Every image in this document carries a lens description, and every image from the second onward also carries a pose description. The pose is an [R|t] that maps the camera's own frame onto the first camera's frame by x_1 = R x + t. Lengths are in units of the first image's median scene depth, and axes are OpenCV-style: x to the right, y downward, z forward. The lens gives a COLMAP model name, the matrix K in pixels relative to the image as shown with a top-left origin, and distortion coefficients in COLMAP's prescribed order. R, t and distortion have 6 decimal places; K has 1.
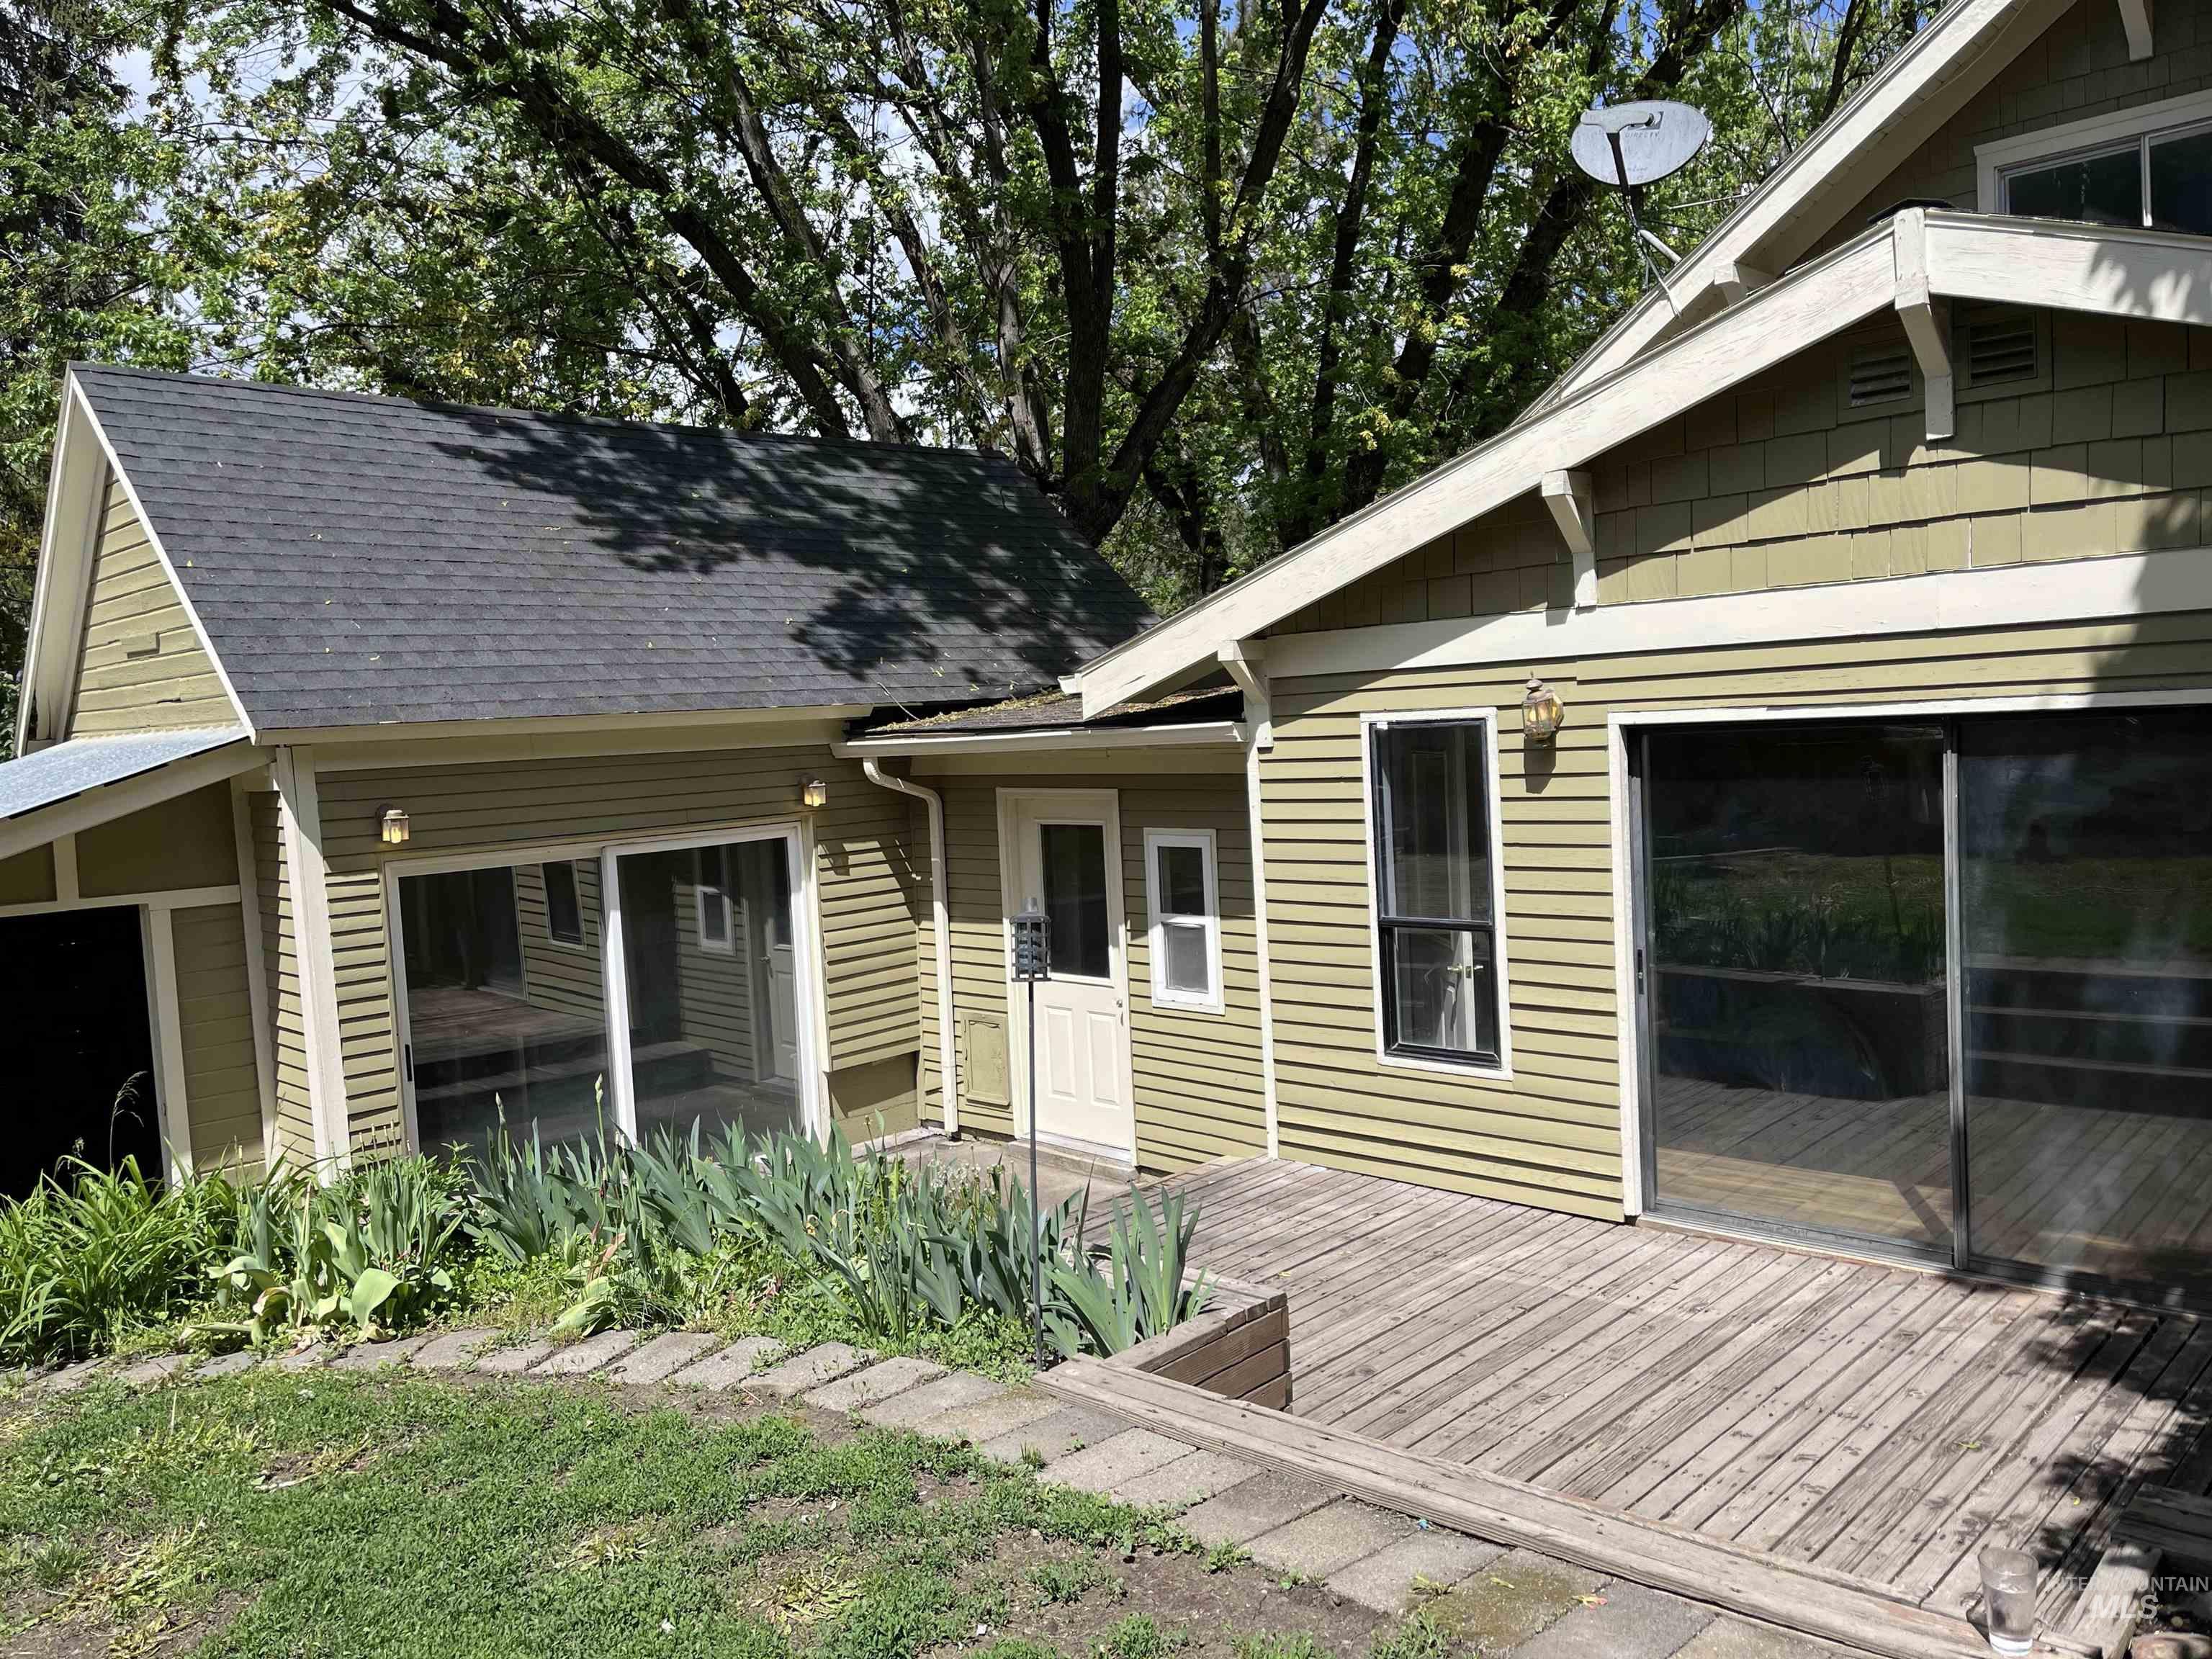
lens RADIAL K [[1674.6, 0, 1113.2], [0, 1674.6, 862.9], [0, 0, 1]] dist [0.030940, -0.005423]
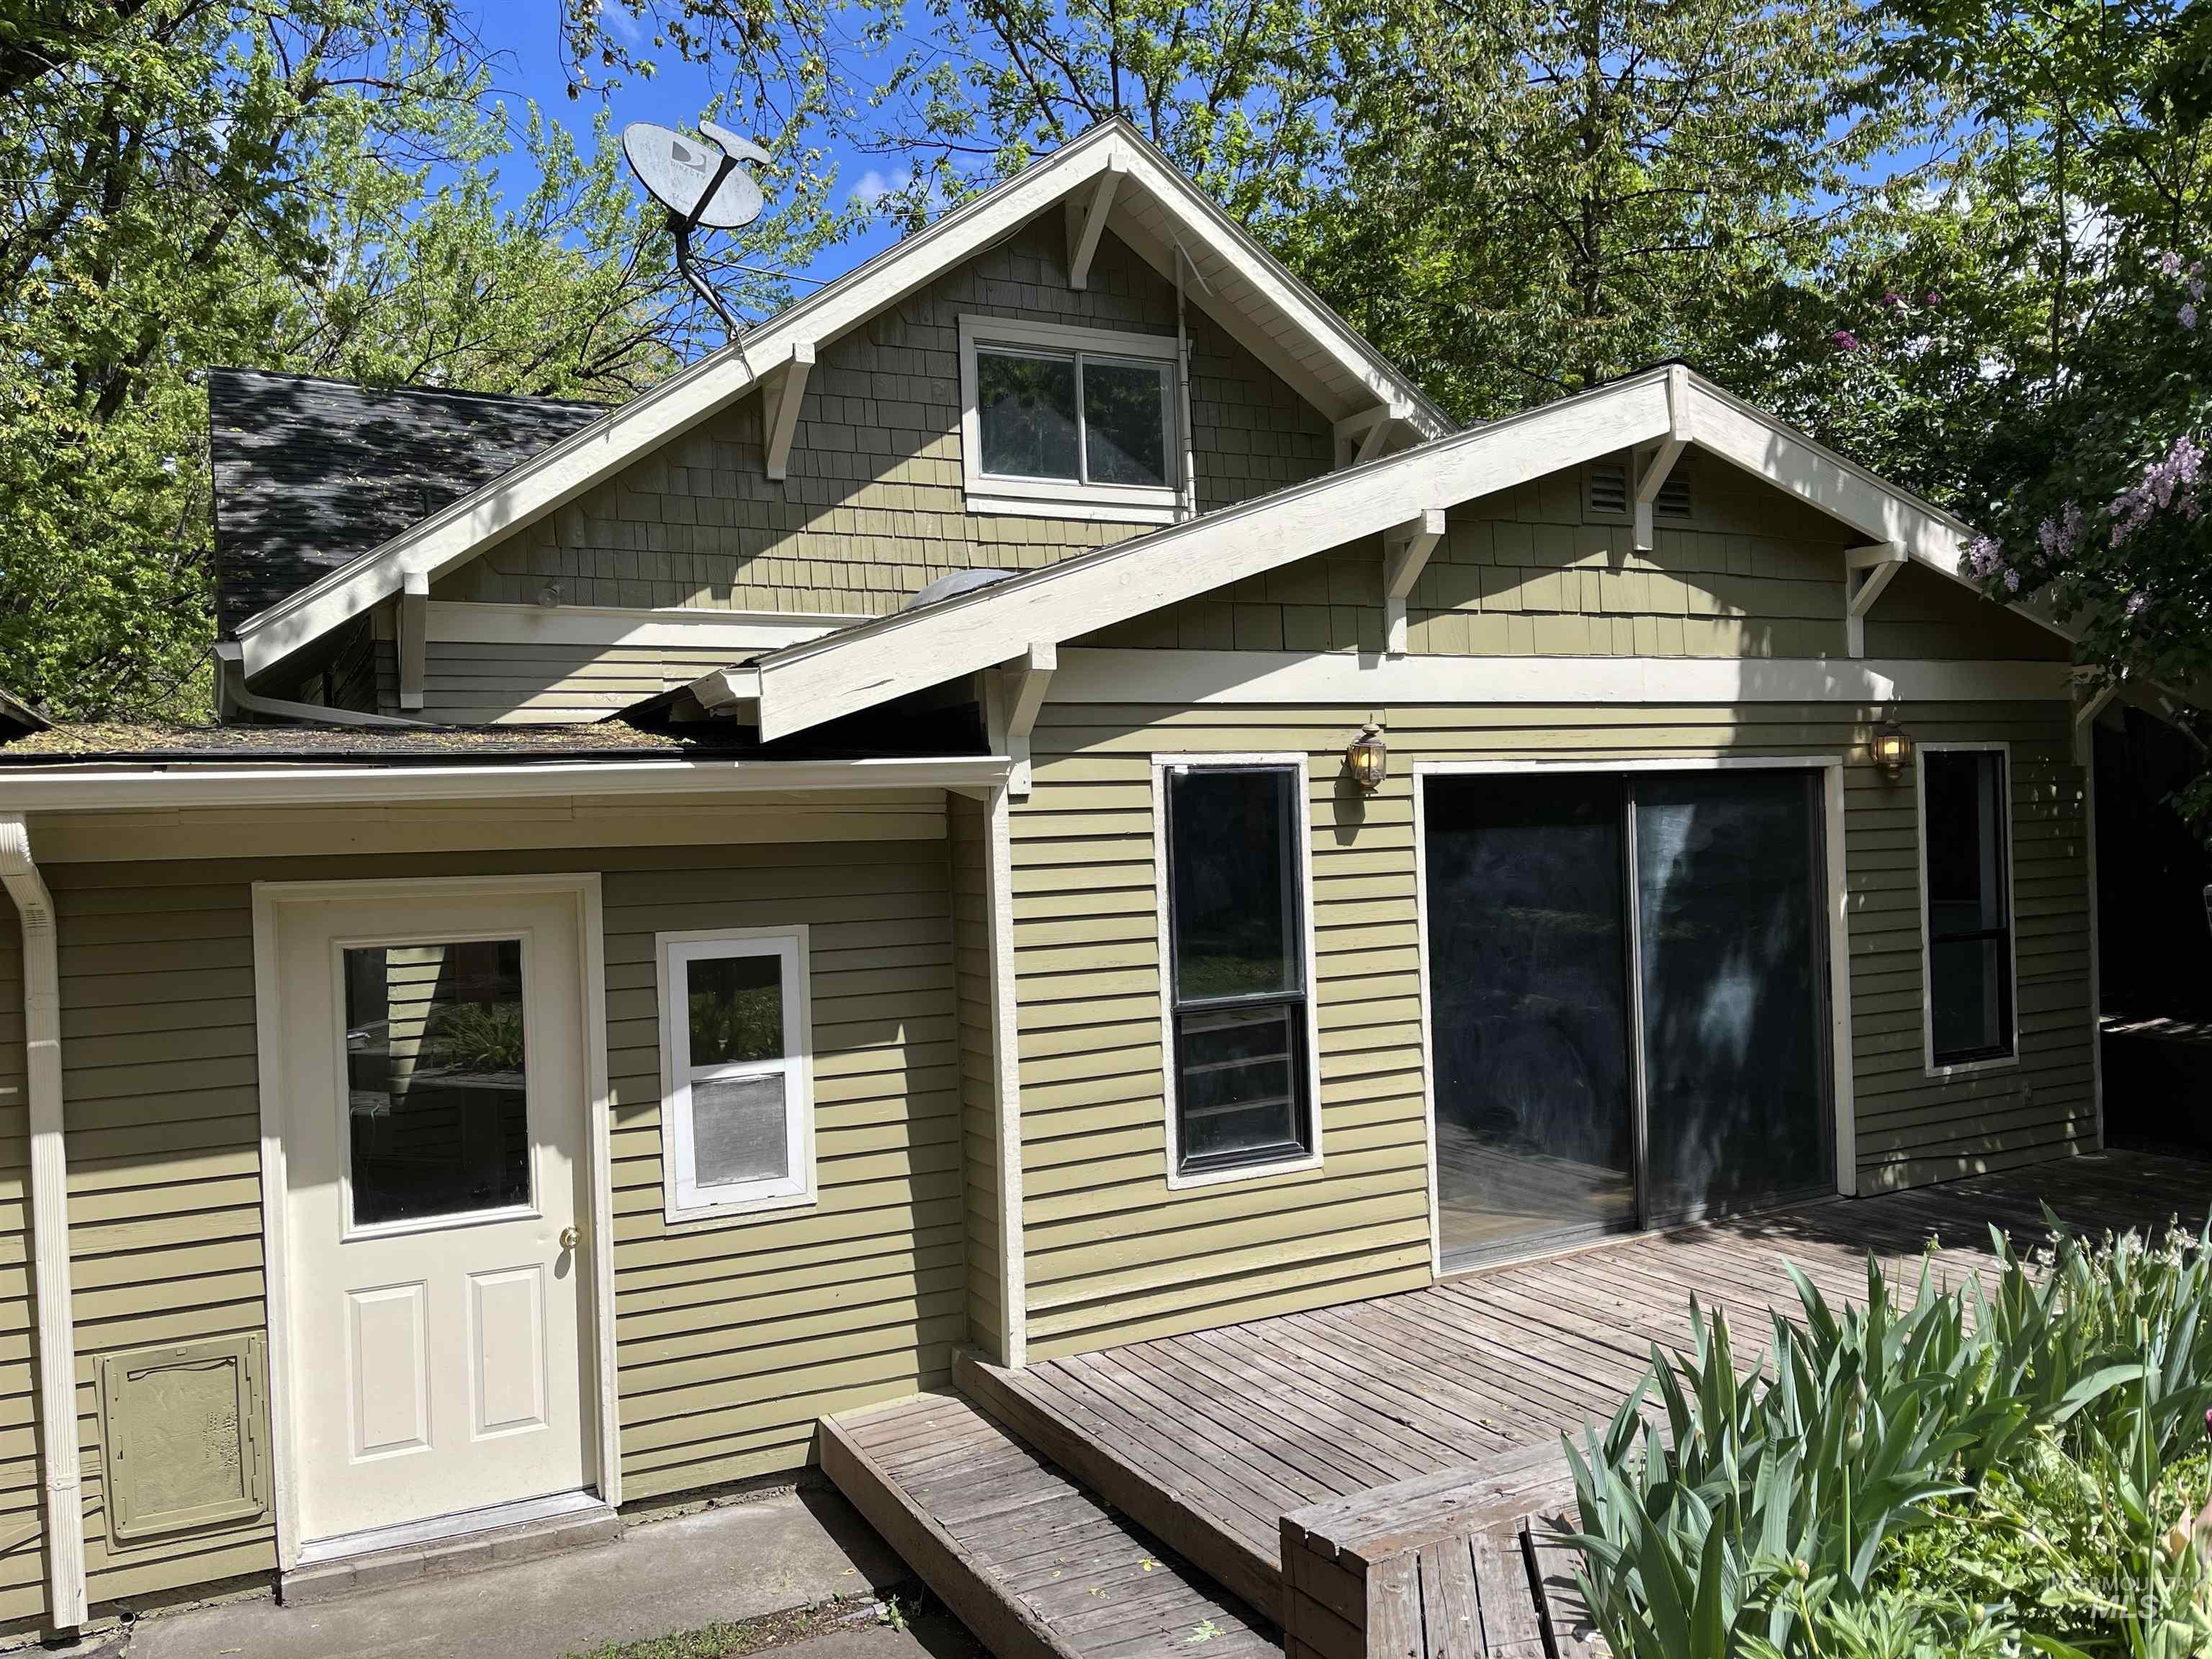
lens RADIAL K [[1674.6, 0, 1113.2], [0, 1674.6, 862.9], [0, 0, 1]] dist [0.030940, -0.005423]
pose [[0.324381, 0.020794, 0.945698, -0.657958], [0.102823, 0.993059, -0.057104, 0.007785], [-0.940322, 0.115763, 0.319991, 0.807360]]
